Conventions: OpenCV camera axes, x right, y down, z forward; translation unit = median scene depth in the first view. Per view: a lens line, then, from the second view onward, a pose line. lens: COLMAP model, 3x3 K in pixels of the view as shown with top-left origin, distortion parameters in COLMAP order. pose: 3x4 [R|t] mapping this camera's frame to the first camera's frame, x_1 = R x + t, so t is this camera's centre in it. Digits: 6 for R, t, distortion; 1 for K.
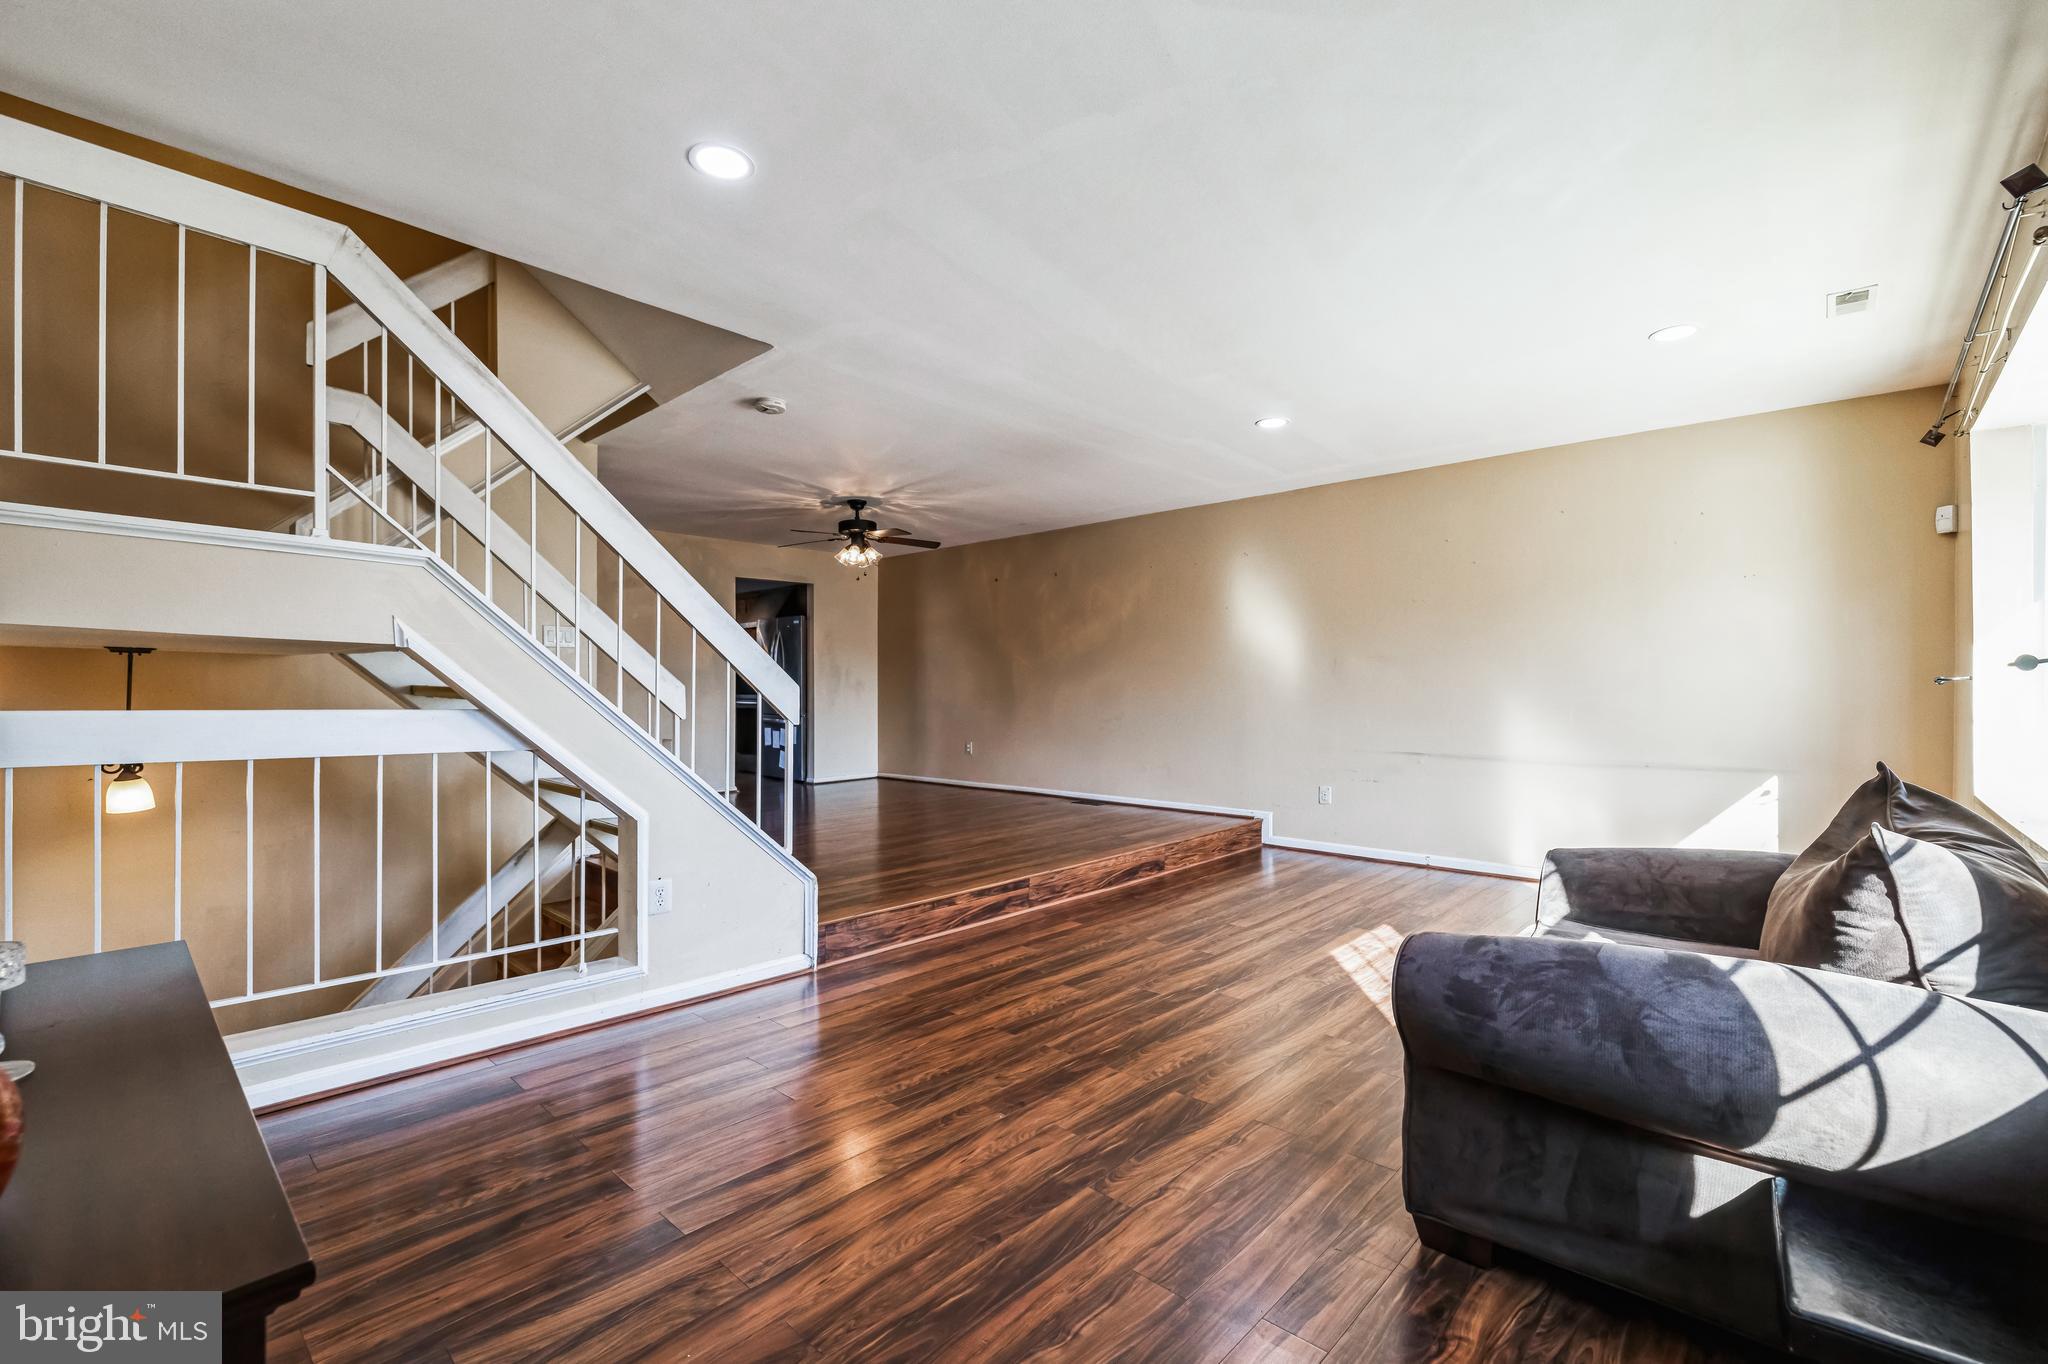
lens RADIAL K [[876.8, 0, 1022.5], [0, 876.8, 688.2], [0, 0, 1]] dist [0.002548, -0.001212]
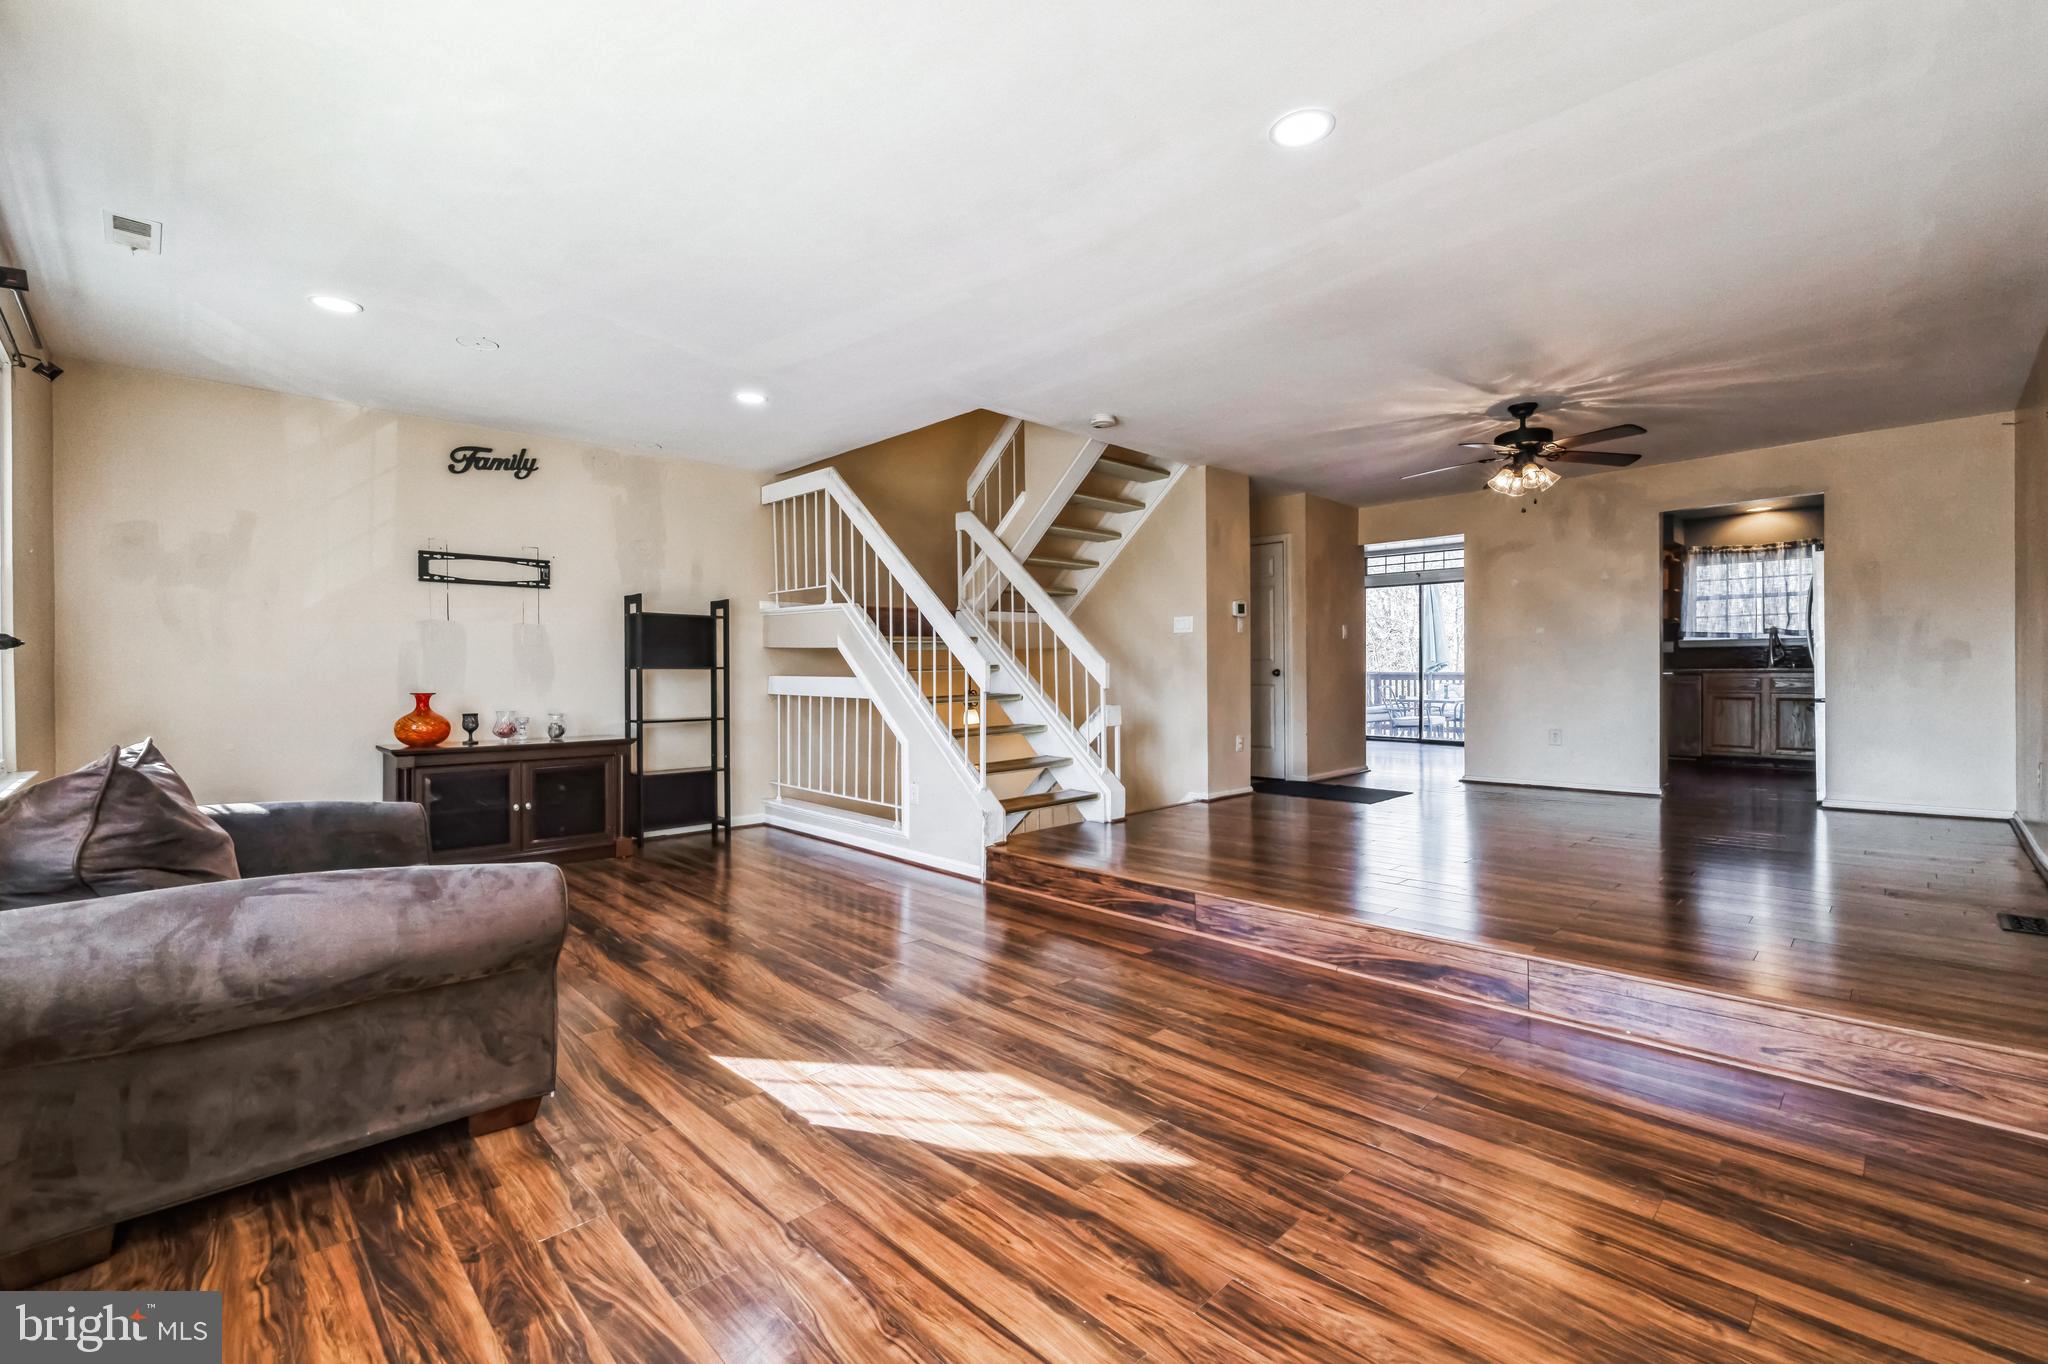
lens RADIAL K [[876.8, 0, 1030.0], [0, 876.8, 676.8], [0, 0, 1]] dist [0.002548, -0.001212]
pose [[-0.040017, 0.007820, -0.999168, 0.930474], [0.011613, 0.999905, 0.007361, 0.008307], [0.999132, -0.011309, -0.040104, 0.992992]]
